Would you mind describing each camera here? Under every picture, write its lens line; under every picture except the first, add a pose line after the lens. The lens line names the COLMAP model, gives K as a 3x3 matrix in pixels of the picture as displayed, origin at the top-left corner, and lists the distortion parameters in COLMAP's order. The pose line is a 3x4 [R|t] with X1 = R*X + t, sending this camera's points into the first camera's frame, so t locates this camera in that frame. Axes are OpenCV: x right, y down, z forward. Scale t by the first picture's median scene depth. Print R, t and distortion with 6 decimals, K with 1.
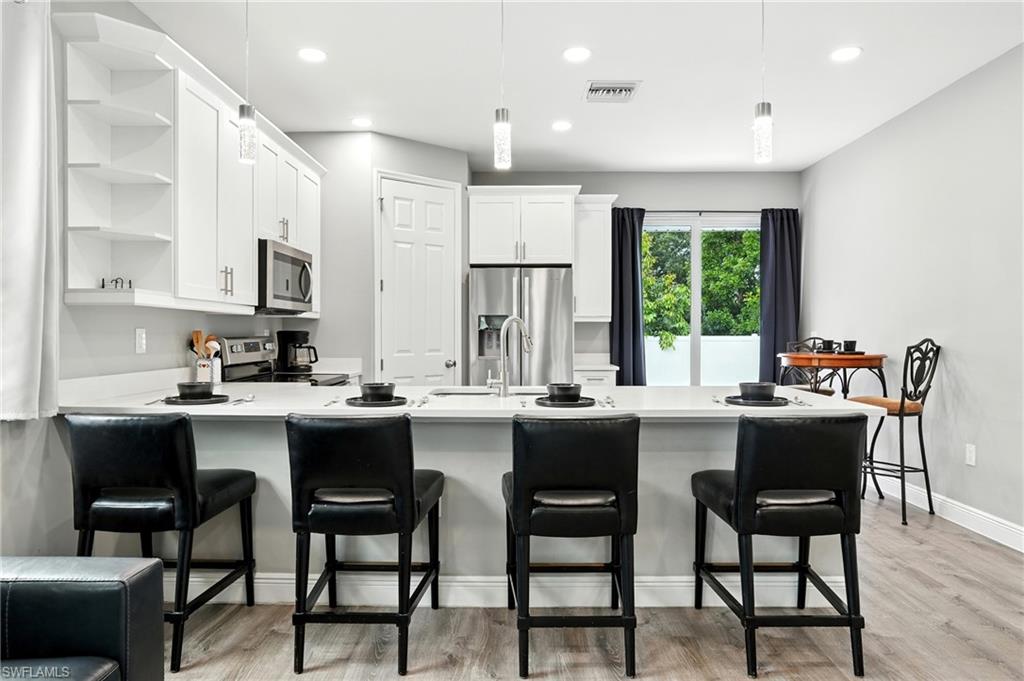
lens RADIAL K [[646.2, 0, 512.0], [0, 646.2, 340.5], [0, 0, 1]] dist [-0.026159, 0.000882]
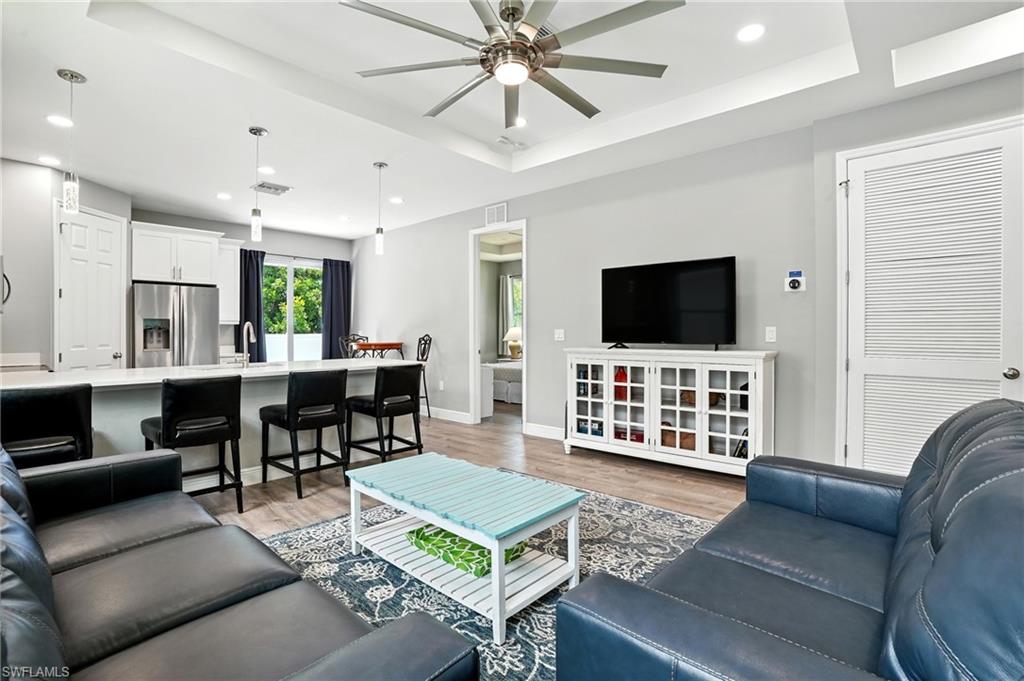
lens RADIAL K [[483.8, 0, 507.1], [0, 483.8, 333.5], [0, 0, 1]] dist [-0.055069, 0.001334]
pose [[0.658533, -0.002199, 0.752549, -0.284261], [0.007872, 0.999961, -0.003967, 0.001477], [-0.752511, 0.008537, 0.658525, -0.209769]]
